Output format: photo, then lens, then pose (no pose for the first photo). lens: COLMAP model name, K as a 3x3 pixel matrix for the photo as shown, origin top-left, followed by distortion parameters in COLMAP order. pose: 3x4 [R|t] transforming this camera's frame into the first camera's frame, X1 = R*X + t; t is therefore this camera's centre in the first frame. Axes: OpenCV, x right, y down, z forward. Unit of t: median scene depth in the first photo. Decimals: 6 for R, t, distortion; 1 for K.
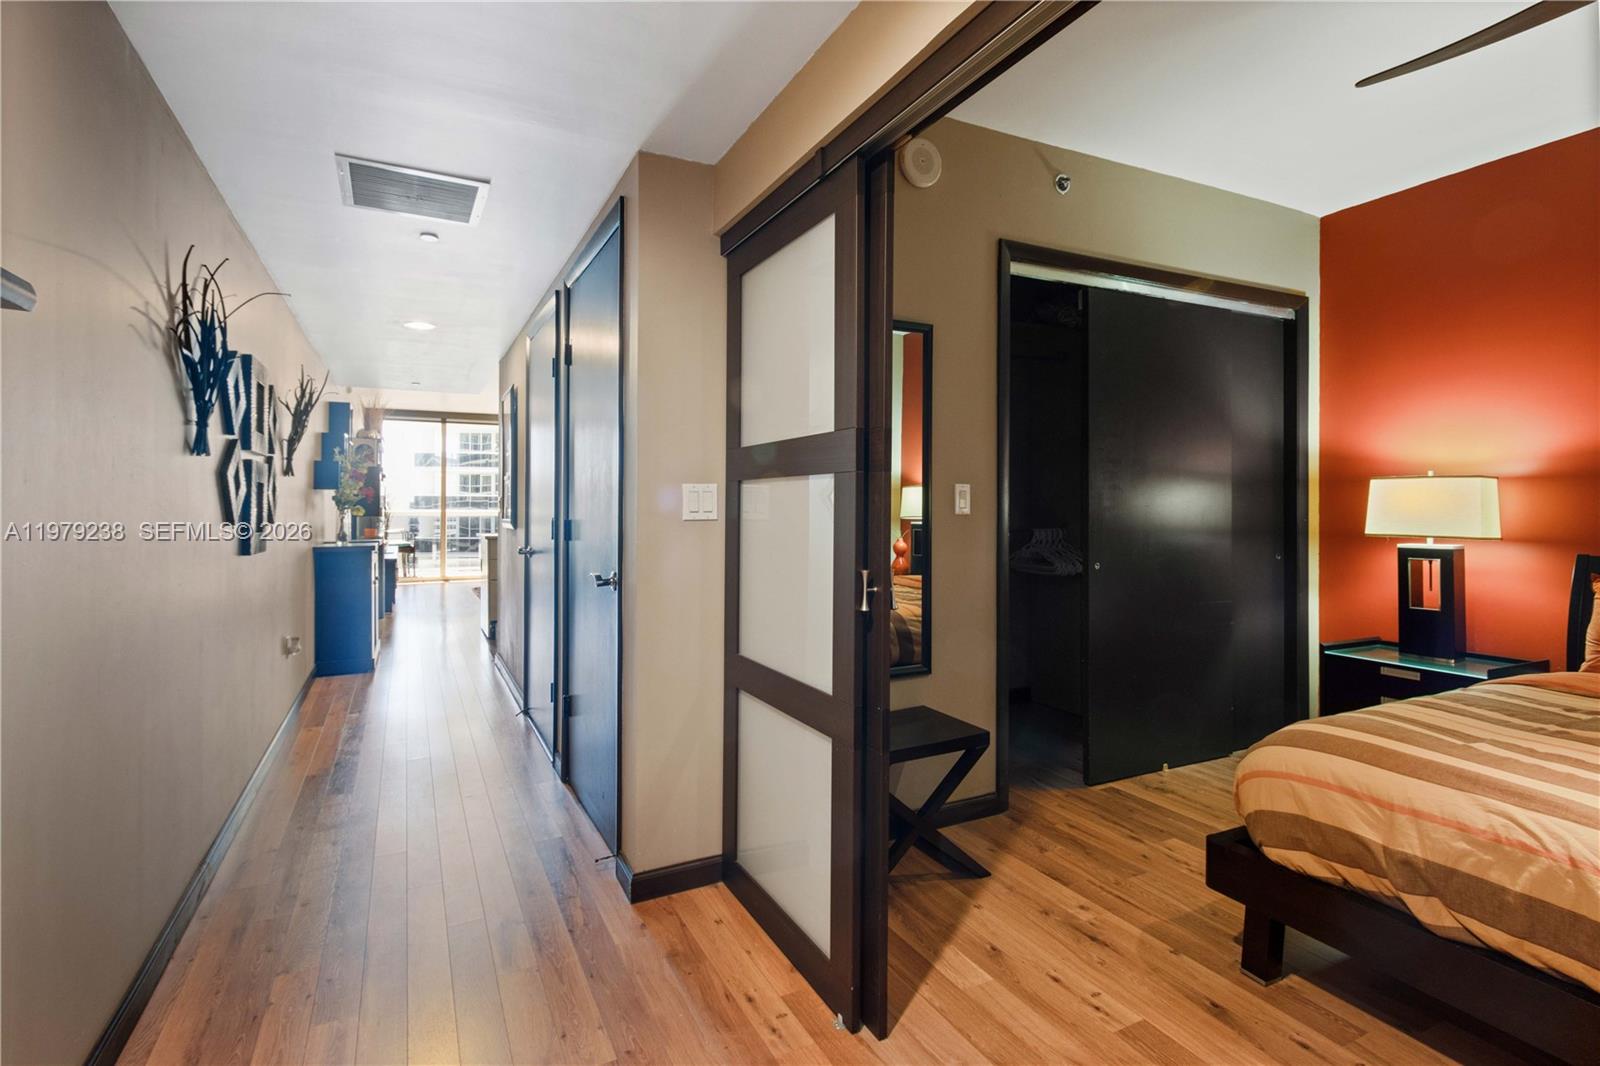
lens RADIAL K [[783.2, 0, 773.5], [0, 783.2, 543.4], [0, 0, 1]] dist [0.001868, 0.001899]
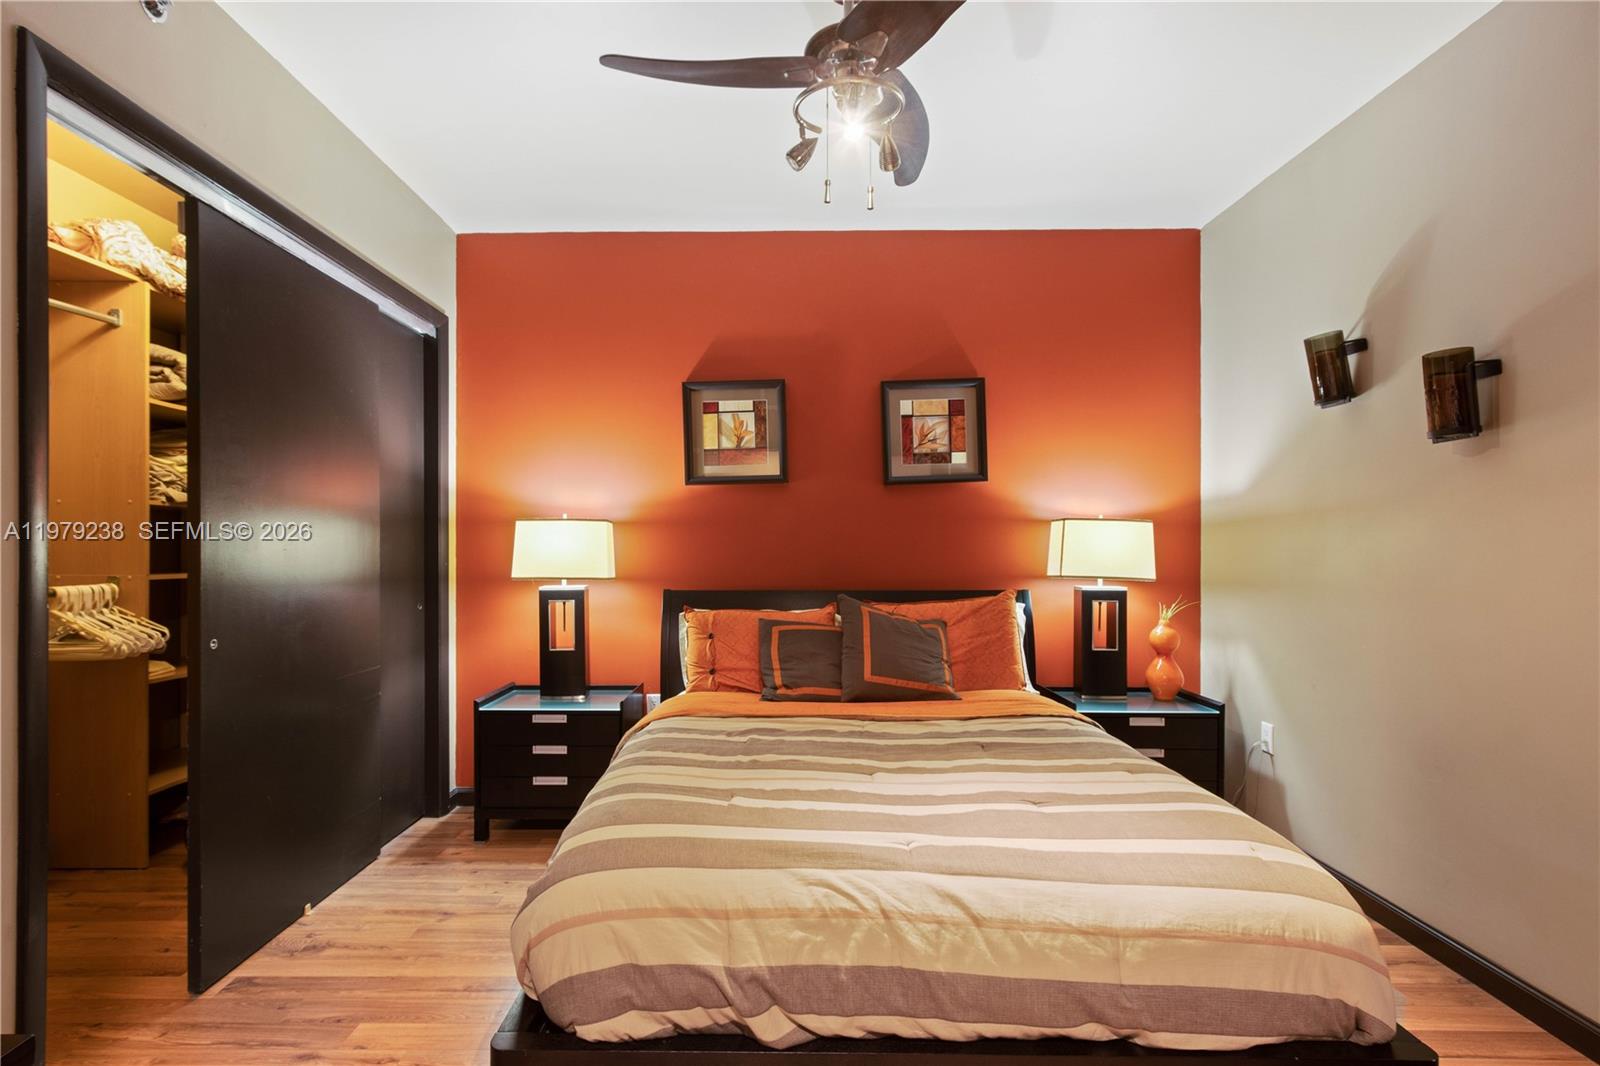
lens RADIAL K [[783.2, 0, 773.5], [0, 783.2, 543.4], [0, 0, 1]] dist [0.001868, 0.001899]
pose [[0.431773, 0.002921, 0.901978, 0.034276], [0.043173, 0.998782, -0.023901, -0.018005], [-0.900949, 0.049261, 0.431121, 0.315725]]
